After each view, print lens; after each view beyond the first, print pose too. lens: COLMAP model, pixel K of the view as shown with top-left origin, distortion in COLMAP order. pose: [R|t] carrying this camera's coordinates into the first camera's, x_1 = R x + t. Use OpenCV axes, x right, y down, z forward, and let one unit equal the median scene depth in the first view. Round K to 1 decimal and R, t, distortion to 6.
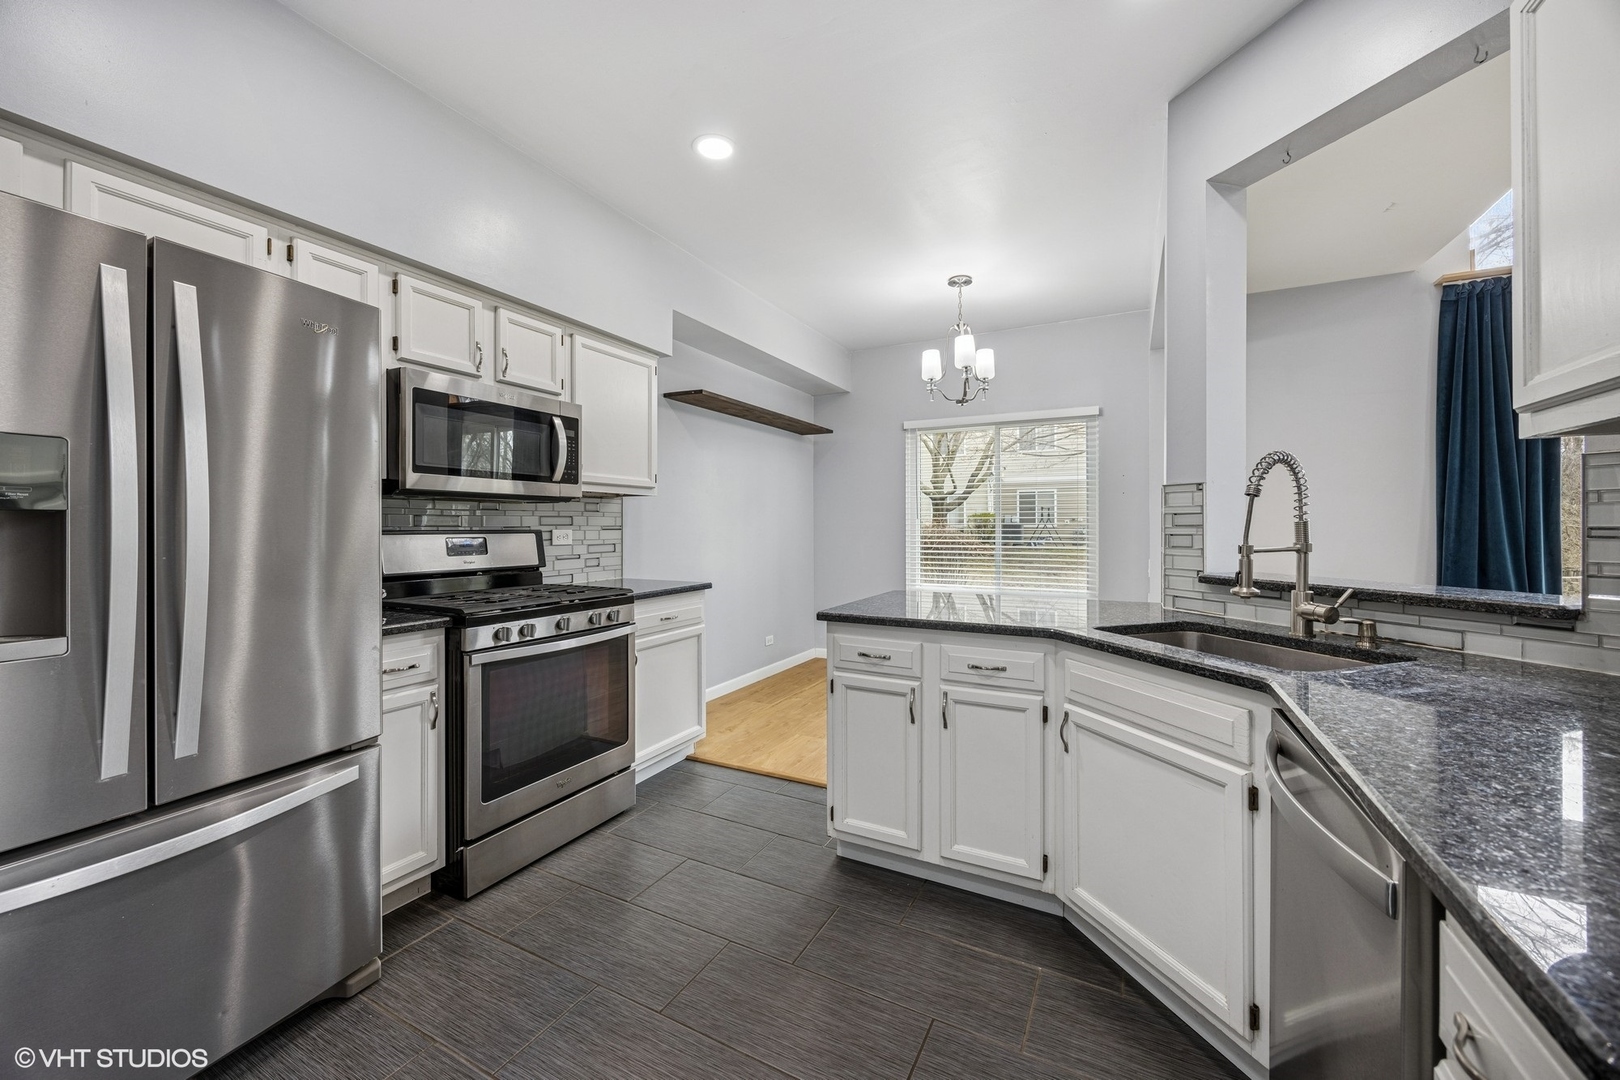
lens RADIAL K [[627.0, 0, 810.3], [0, 627.0, 523.9], [0, 0, 1]] dist [0.000321, -0.000012]
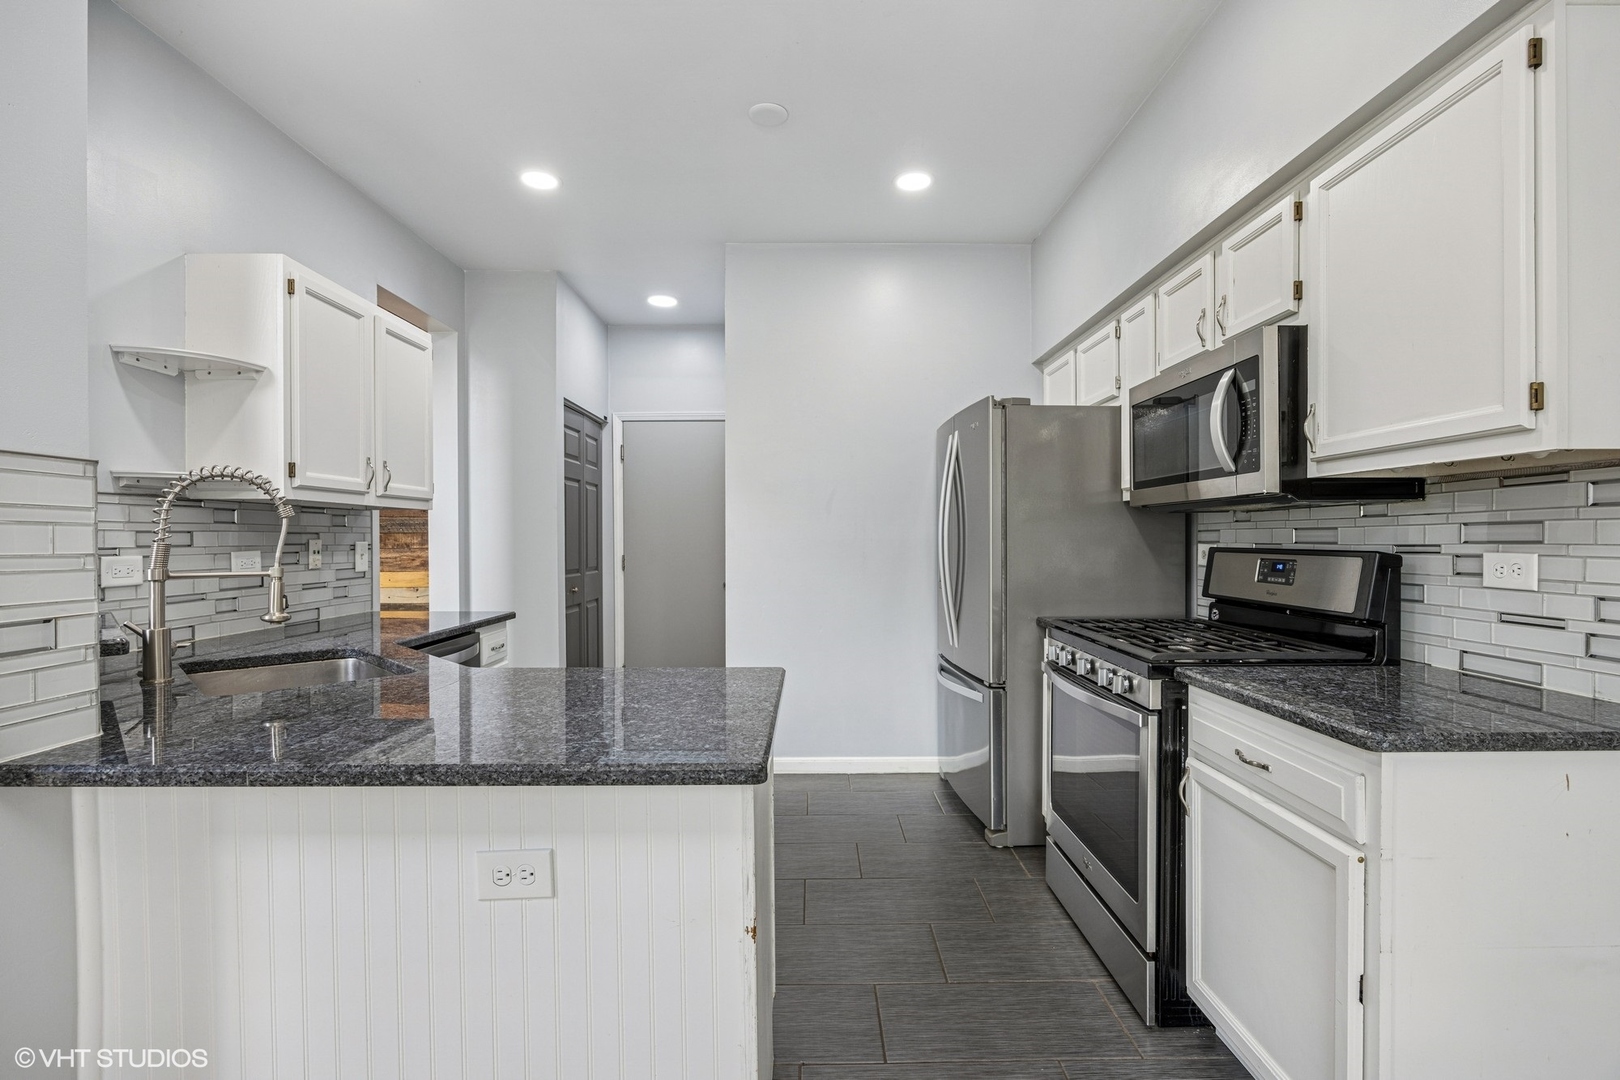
lens RADIAL K [[737.9, 0, 816.6], [0, 737.9, 545.2], [0, 0, 1]] dist [-0.003046, -0.000263]
pose [[-0.878763, 0.008732, -0.477178, 0.270283], [0.005300, 0.999949, 0.008539, -0.003358], [0.477229, 0.004975, -0.878765, 1.252912]]
